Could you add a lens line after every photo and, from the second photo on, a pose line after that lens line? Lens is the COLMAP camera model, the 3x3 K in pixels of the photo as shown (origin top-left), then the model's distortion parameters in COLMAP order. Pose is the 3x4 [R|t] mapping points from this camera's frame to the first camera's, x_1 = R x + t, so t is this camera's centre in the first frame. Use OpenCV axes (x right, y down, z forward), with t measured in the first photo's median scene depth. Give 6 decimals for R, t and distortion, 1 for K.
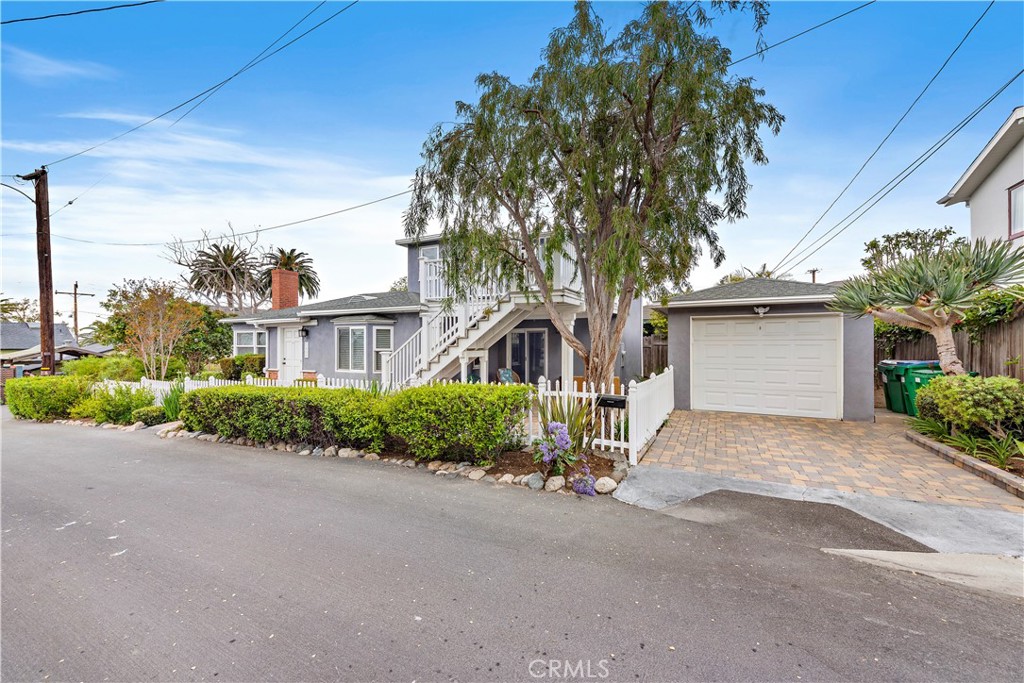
lens RADIAL K [[400.7, 0, 512.0], [0, 400.7, 341.5], [0, 0, 1]] dist [-0.000001, 0.000039]
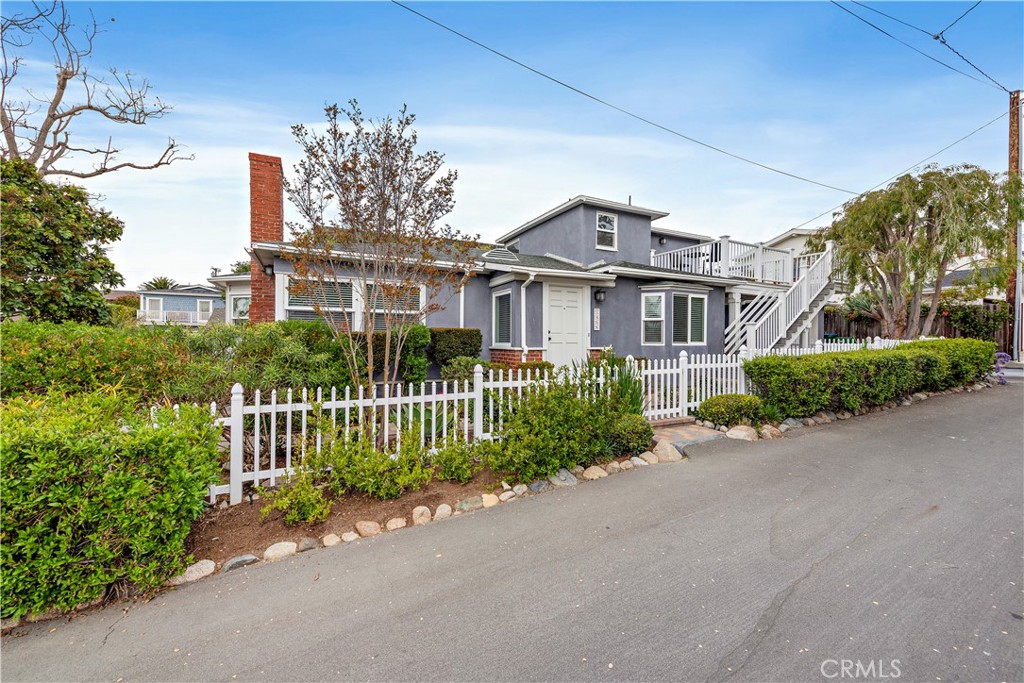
lens RADIAL K [[411.5, 0, 508.7], [0, 411.5, 349.7], [0, 0, 1]] dist [0.003140, 0.000078]
pose [[0.588473, -0.007985, 0.808477, -1.706093], [-0.007028, 0.999863, 0.014991, 0.093087], [-0.808486, -0.014504, 0.588336, 0.972551]]
